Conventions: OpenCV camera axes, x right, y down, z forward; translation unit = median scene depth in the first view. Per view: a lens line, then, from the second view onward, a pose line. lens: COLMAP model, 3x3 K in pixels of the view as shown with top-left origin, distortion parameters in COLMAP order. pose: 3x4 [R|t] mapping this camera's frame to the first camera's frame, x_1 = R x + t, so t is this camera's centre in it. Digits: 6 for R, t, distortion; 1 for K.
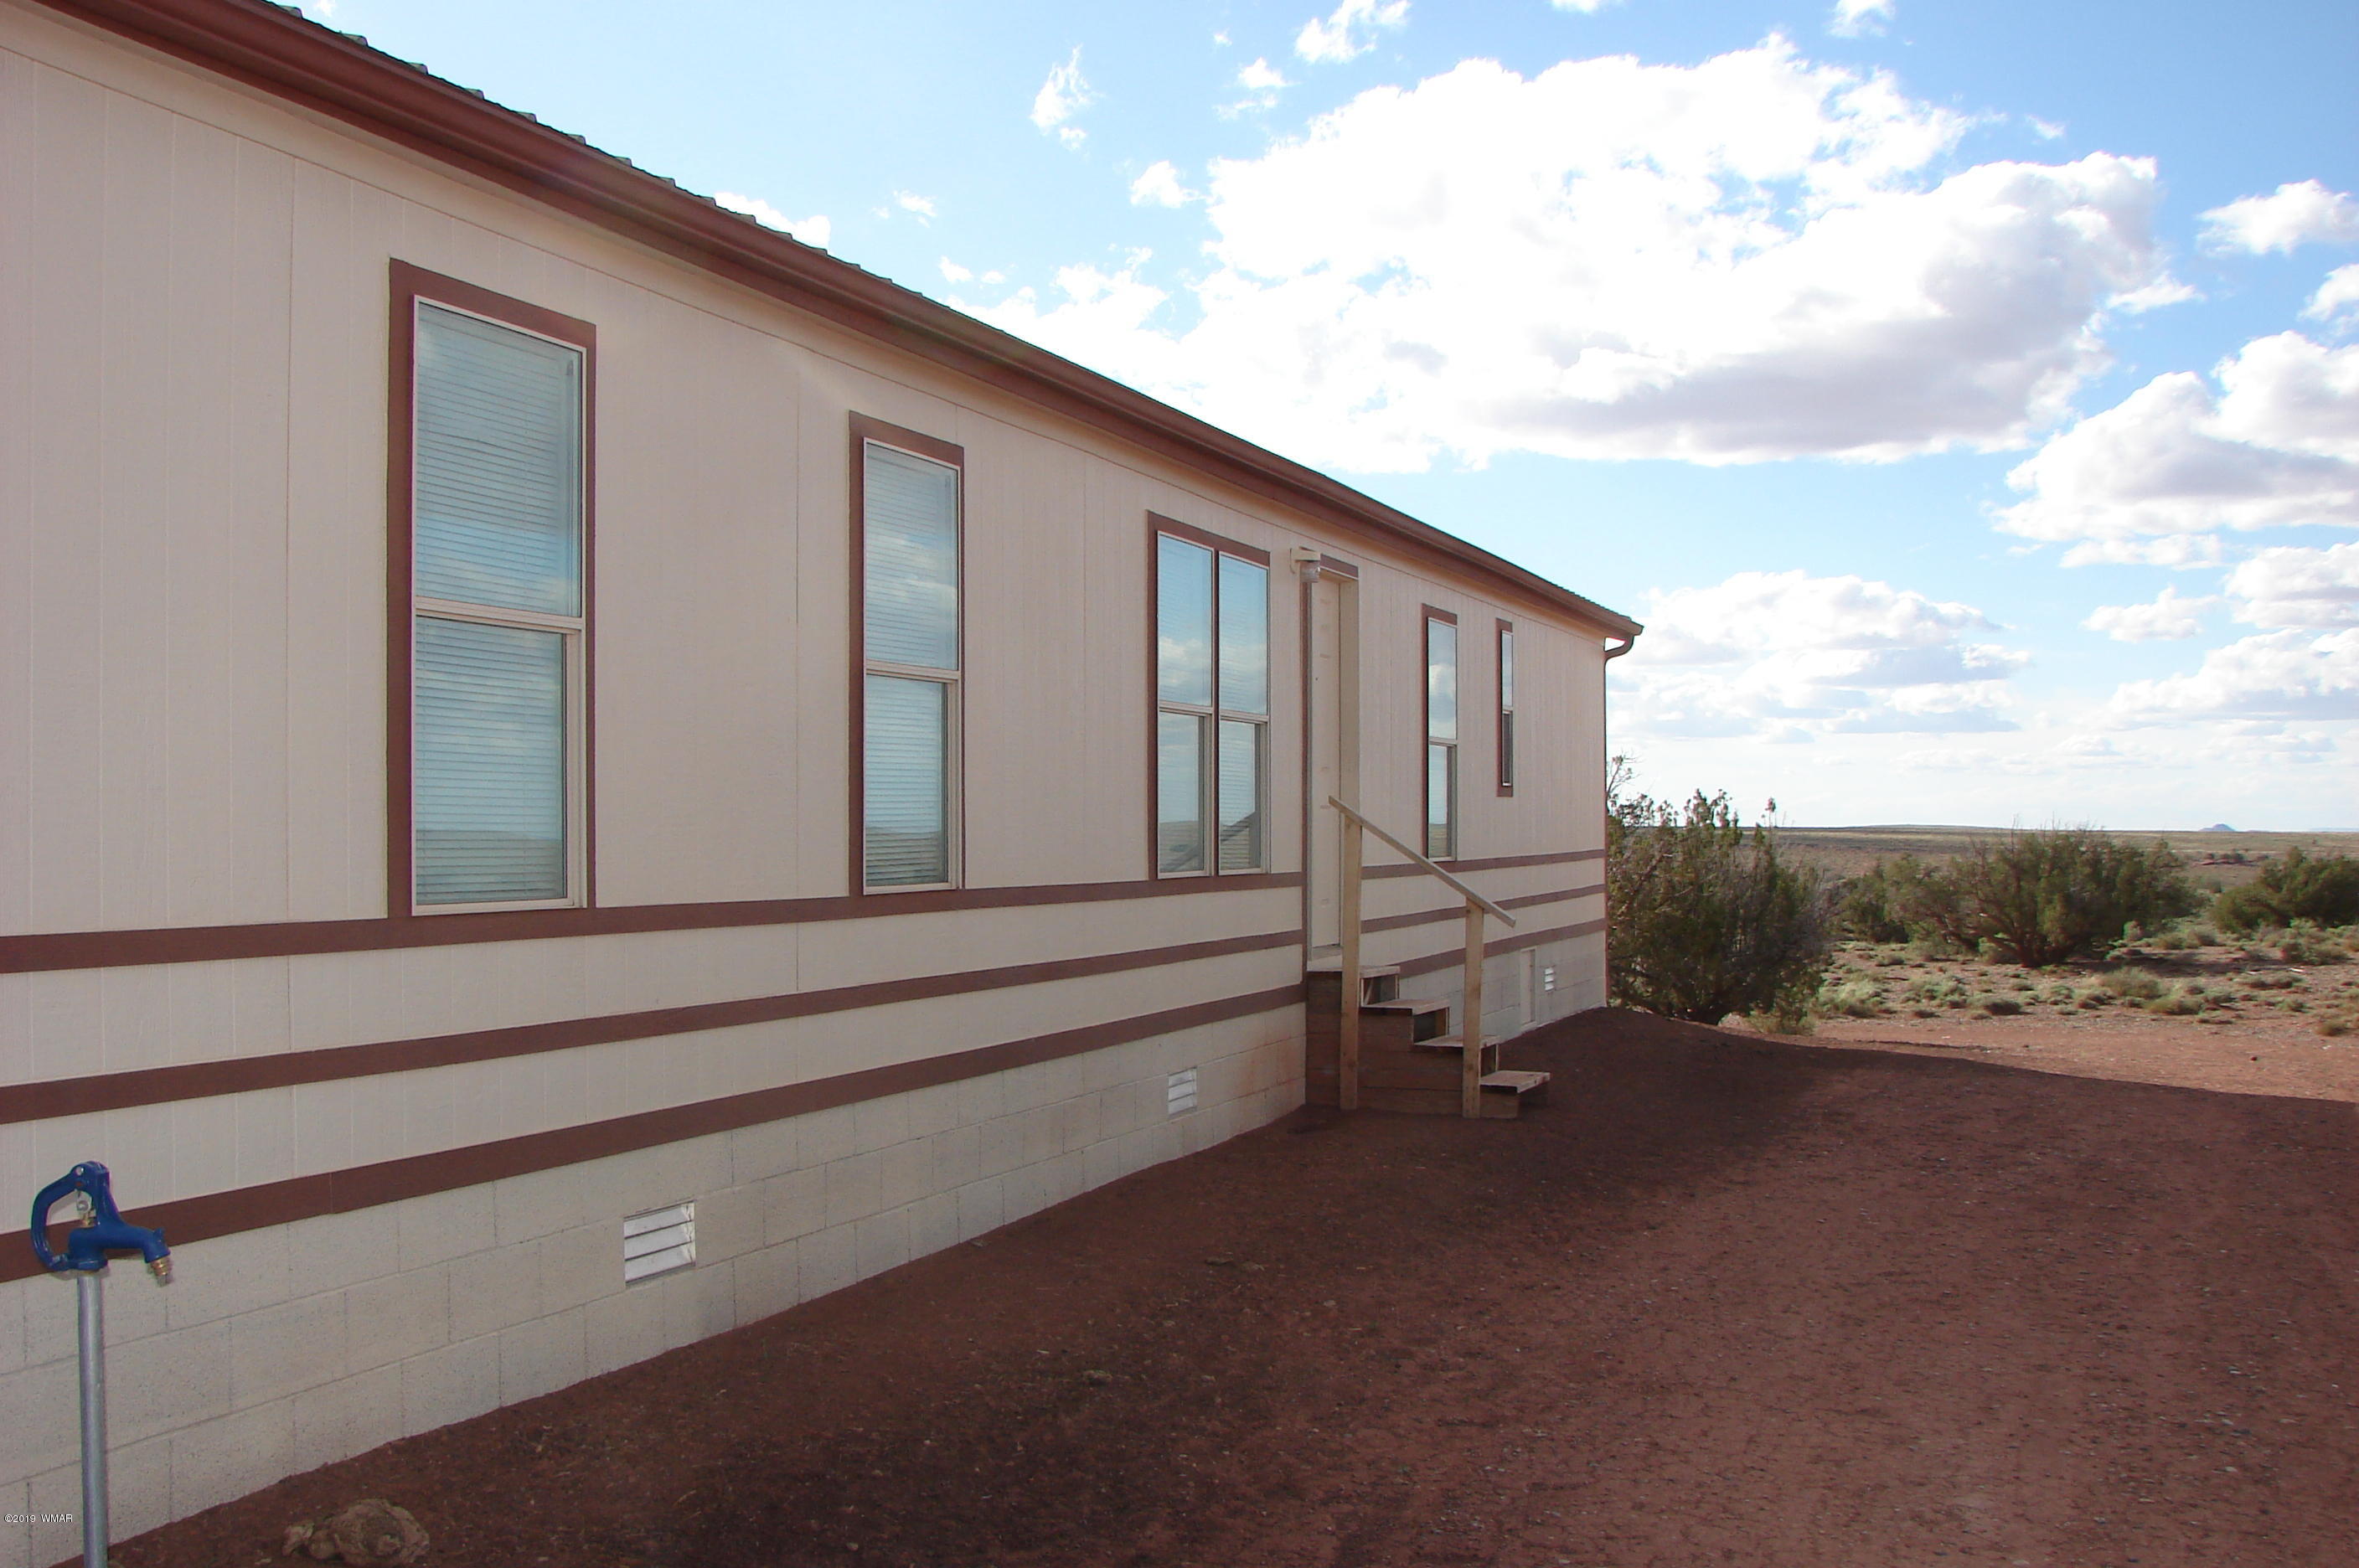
lens RADIAL K [[2563.7, 0, 1074.7], [0, 2563.7, 829.5], [0, 0, 1]] dist [-0.222139, 0.334499]
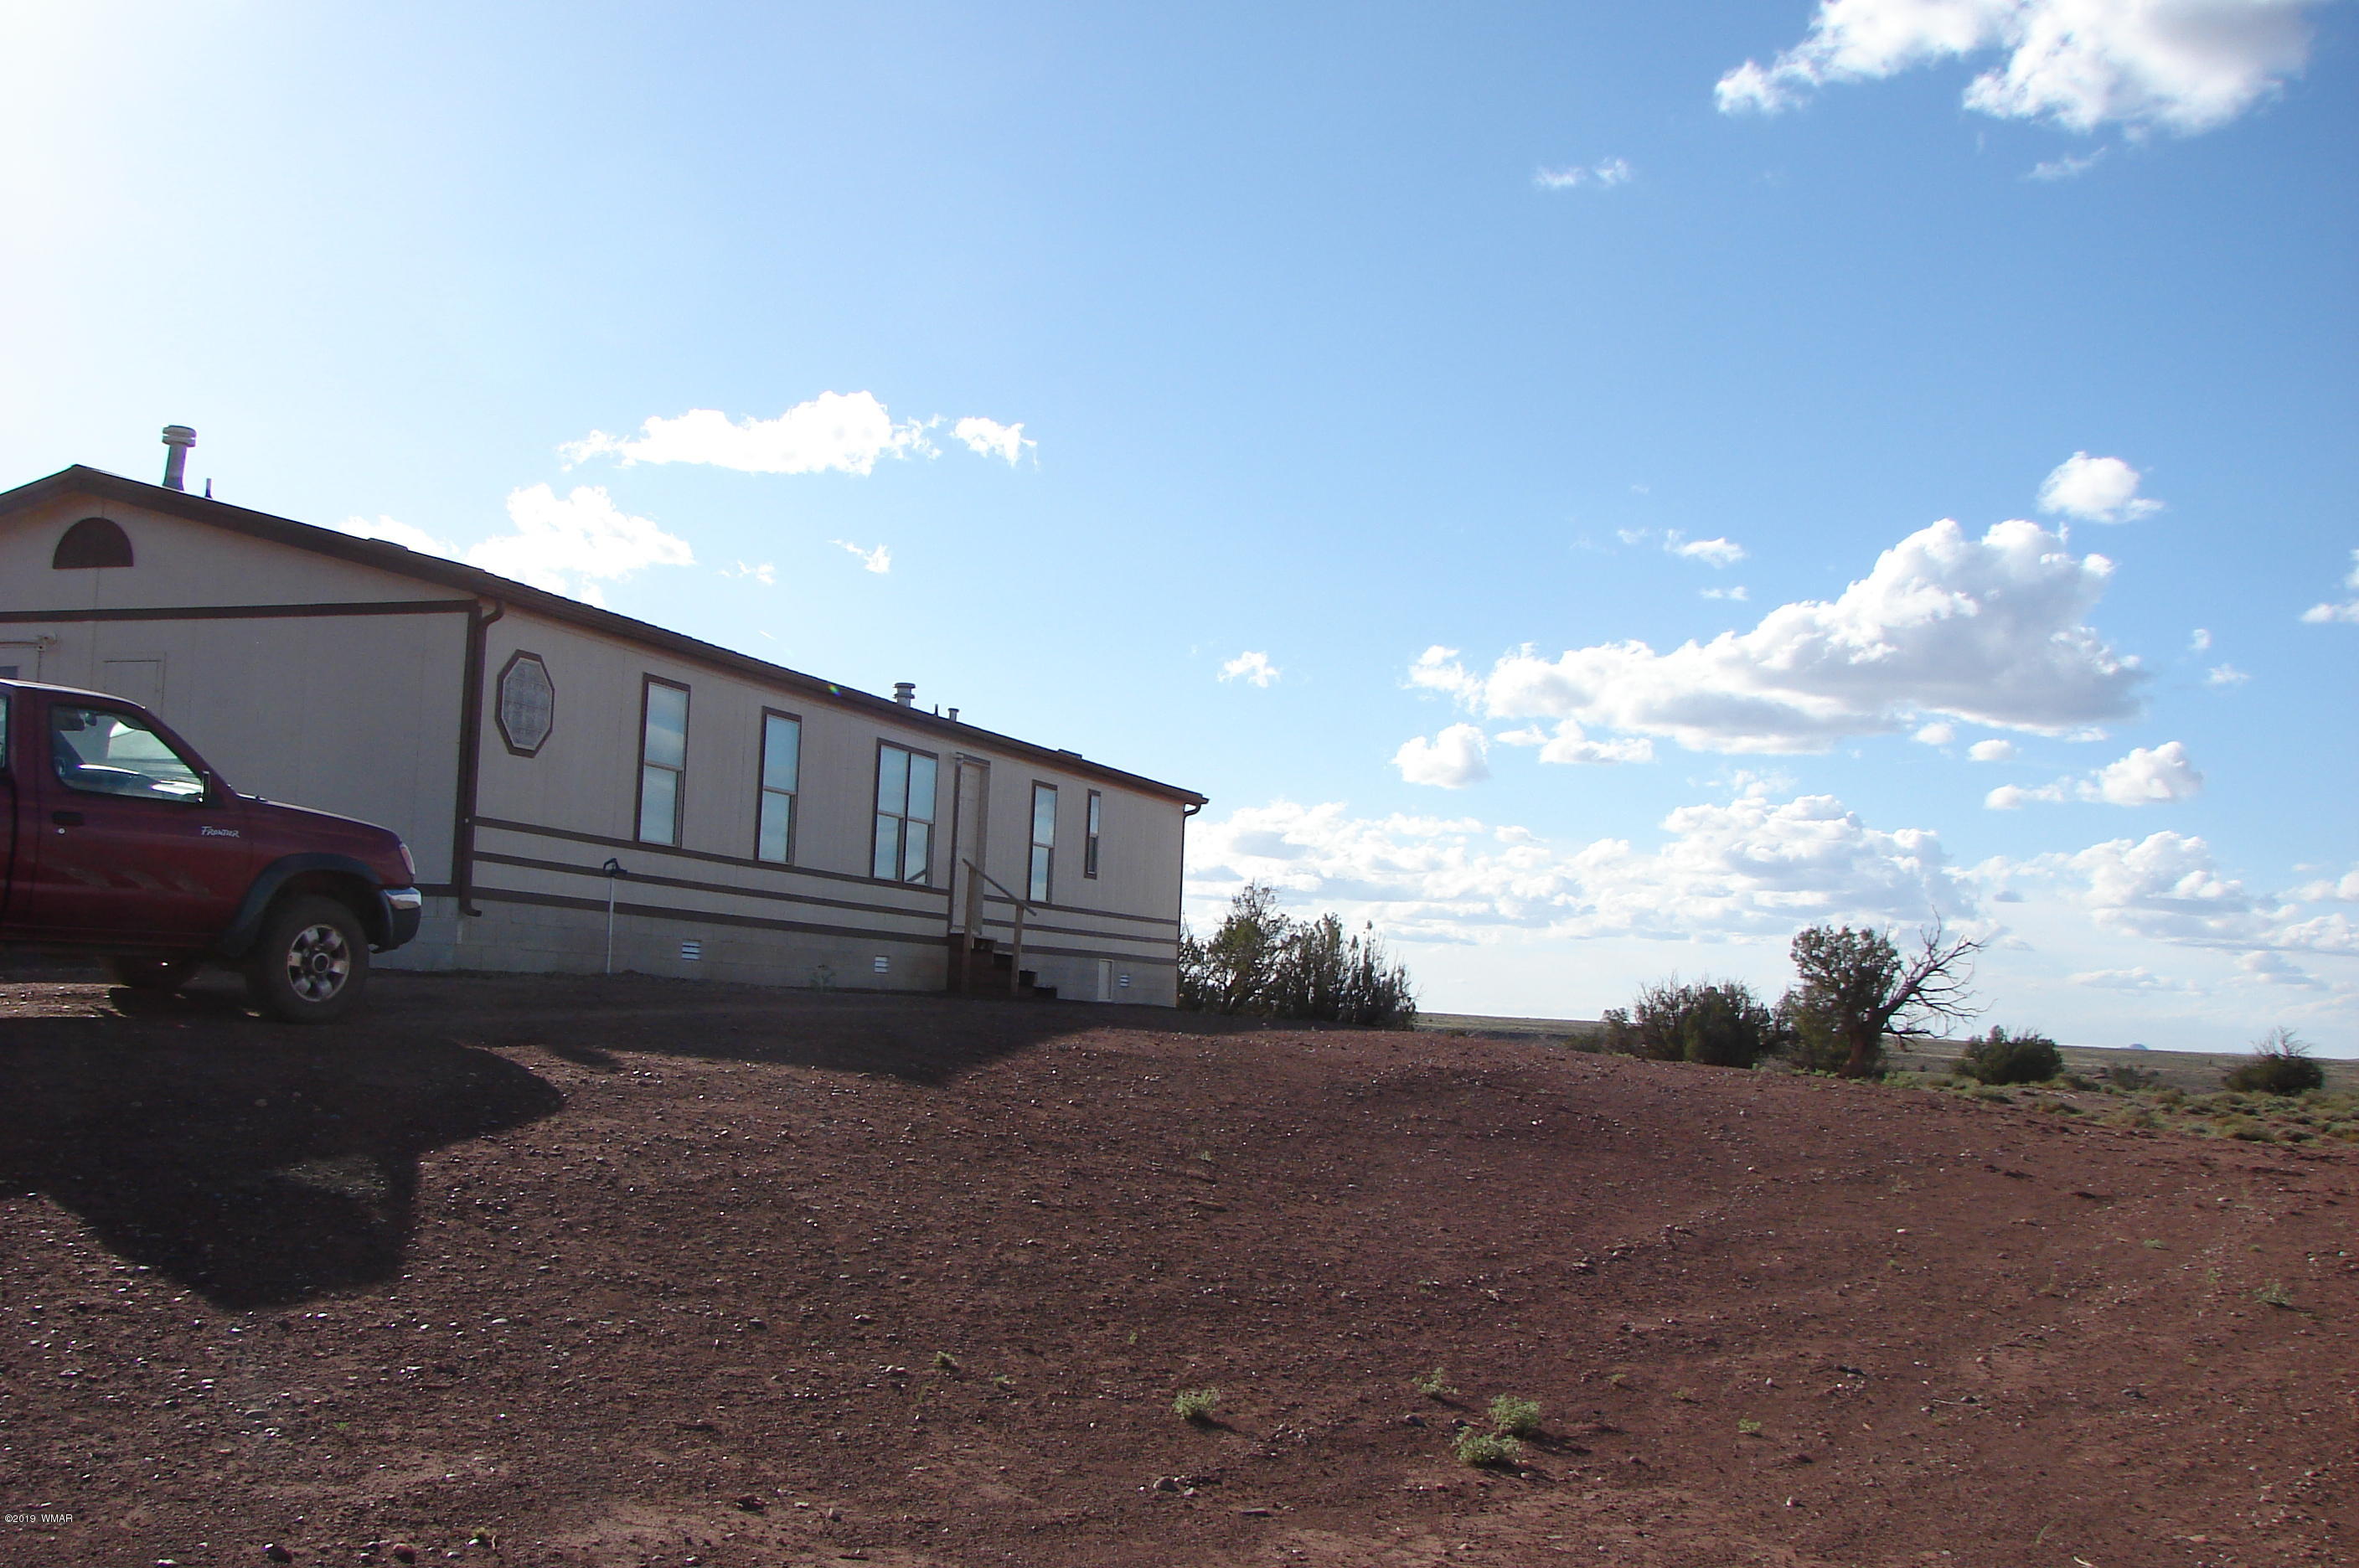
lens RADIAL K [[2563.7, 0, 1074.7], [0, 2563.7, 829.5], [0, 0, 1]] dist [-0.222139, 0.334499]
pose [[0.998461, 0.049444, 0.025111, 0.056265], [-0.047644, 0.996560, -0.067815, 0.045763], [-0.028378, 0.066514, 0.997382, -0.536066]]
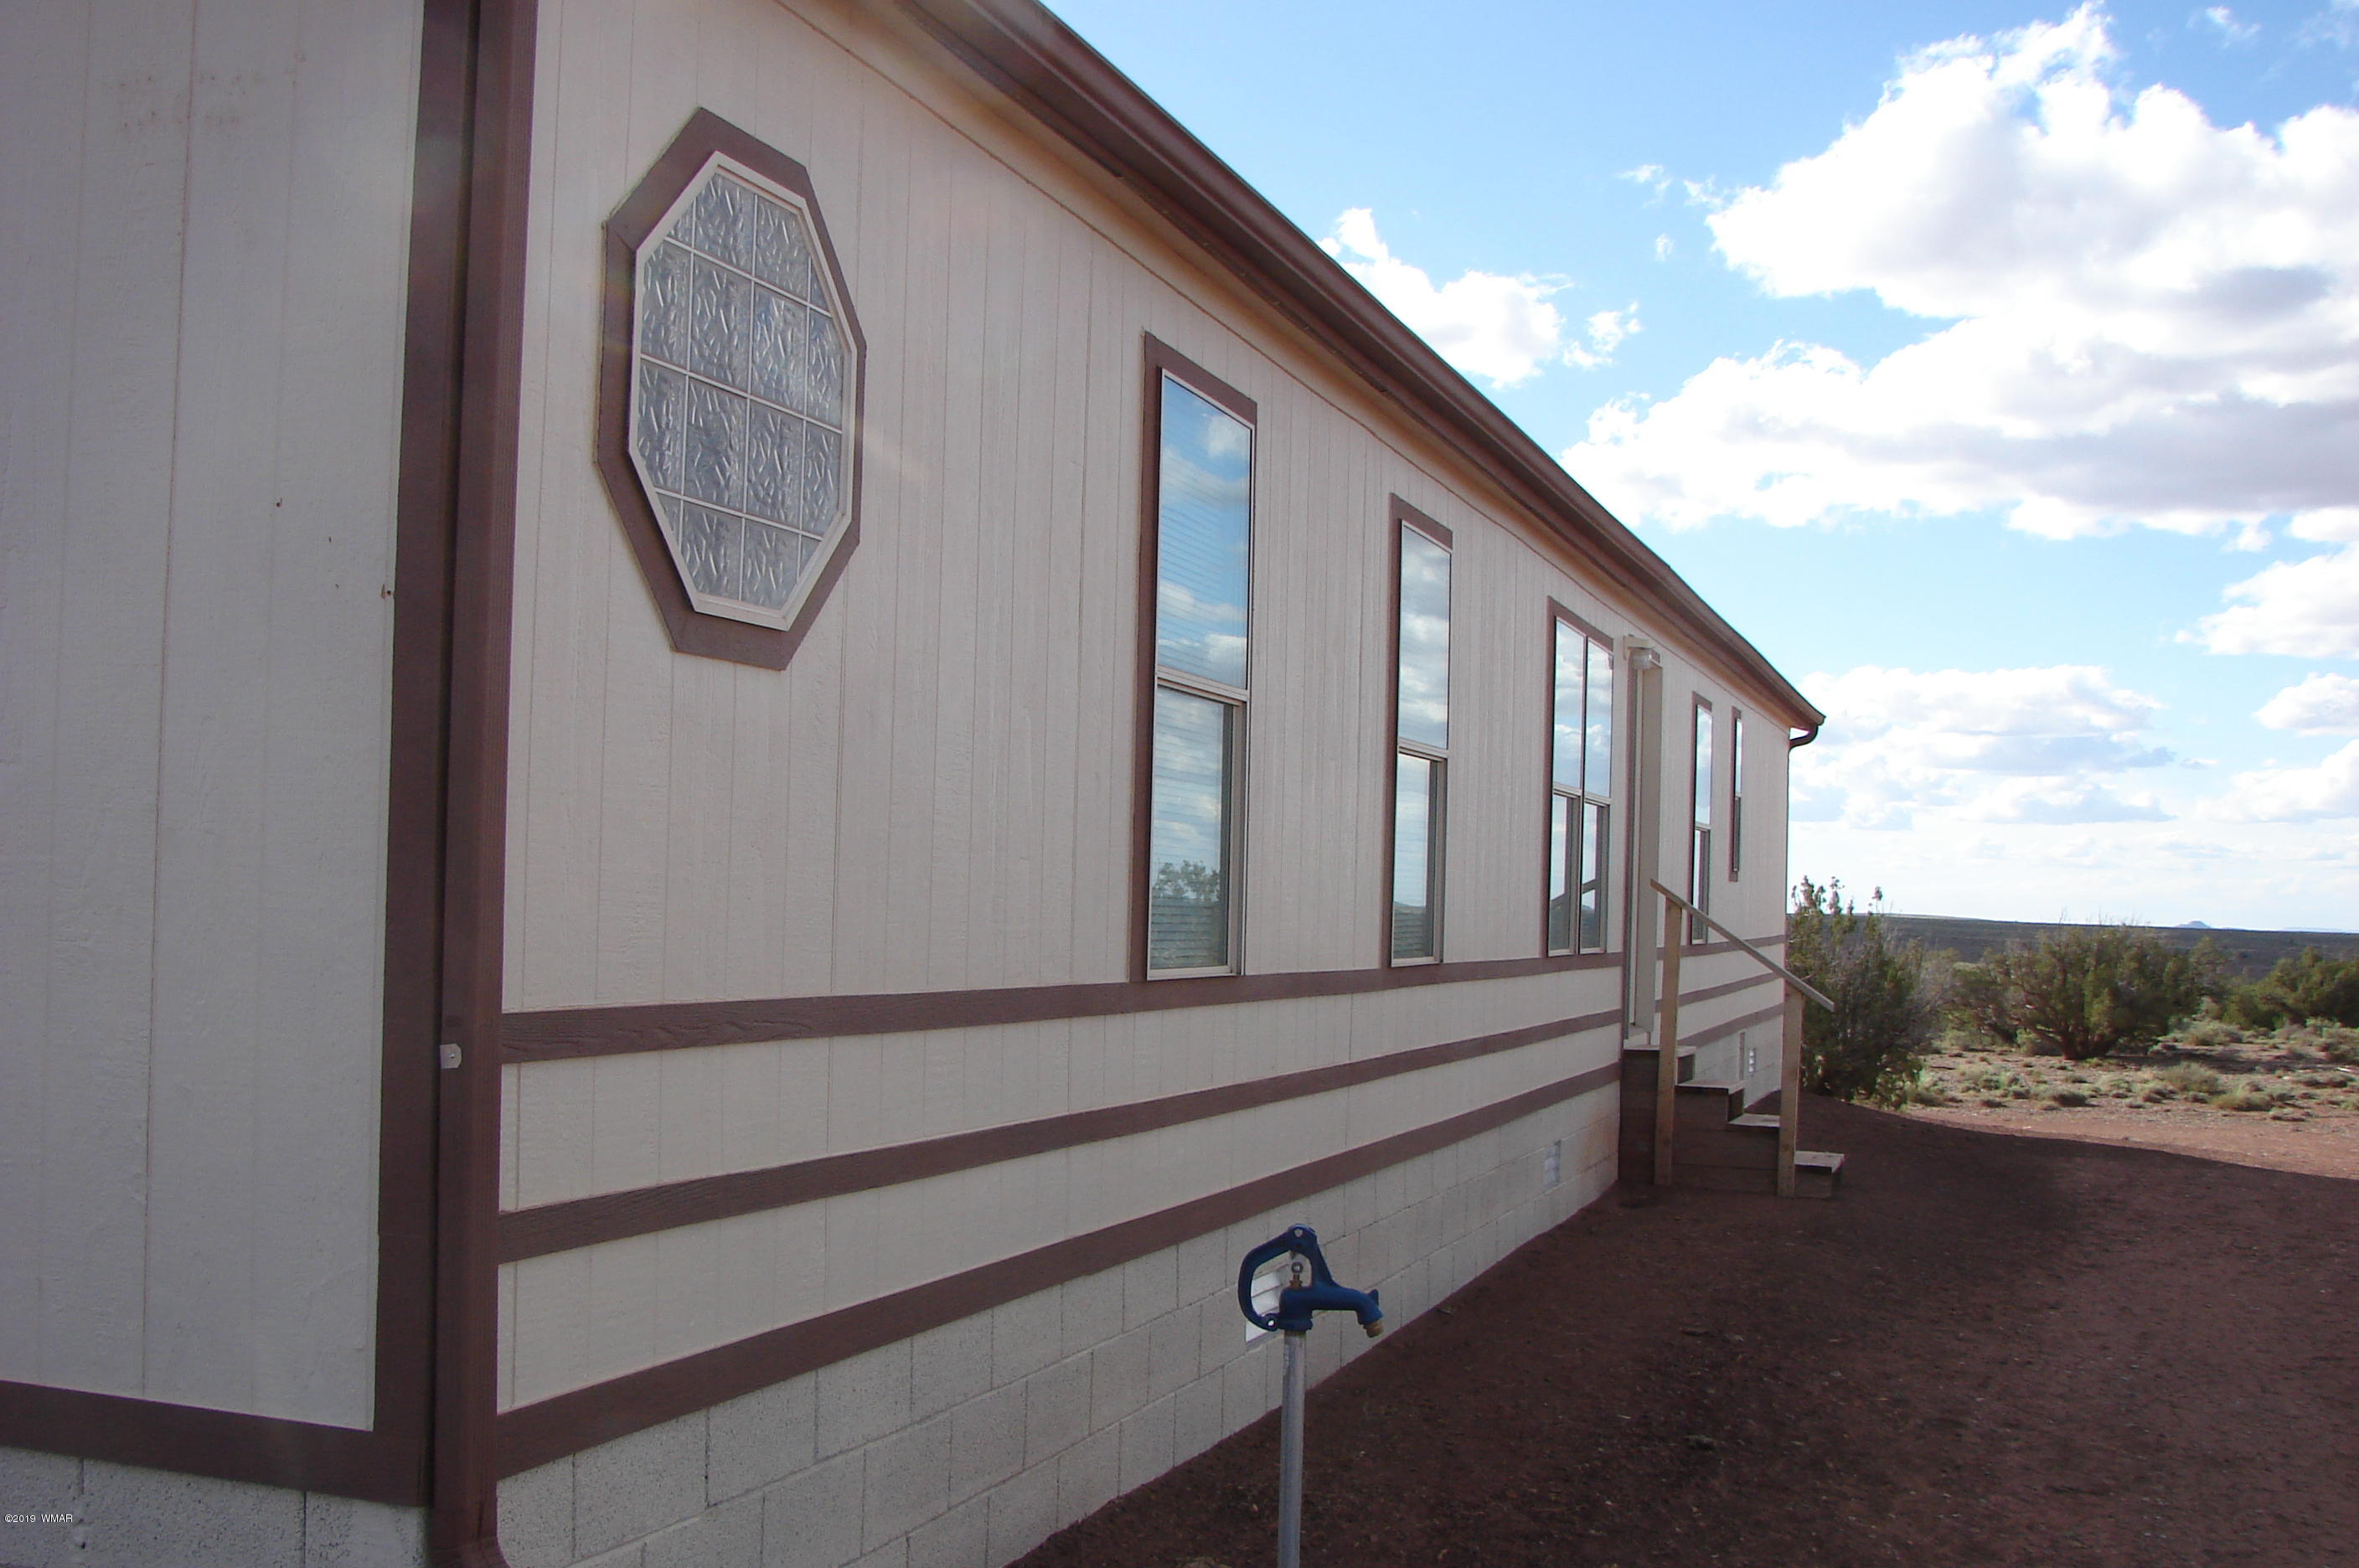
lens RADIAL K [[2563.7, 0, 1074.7], [0, 2563.7, 829.5], [0, 0, 1]] dist [-0.222139, 0.334499]
pose [[0.999575, 0.028220, 0.007250, -0.054929], [-0.028021, 0.999261, -0.026294, 0.000243], [-0.007986, 0.026080, 0.999628, -0.004722]]
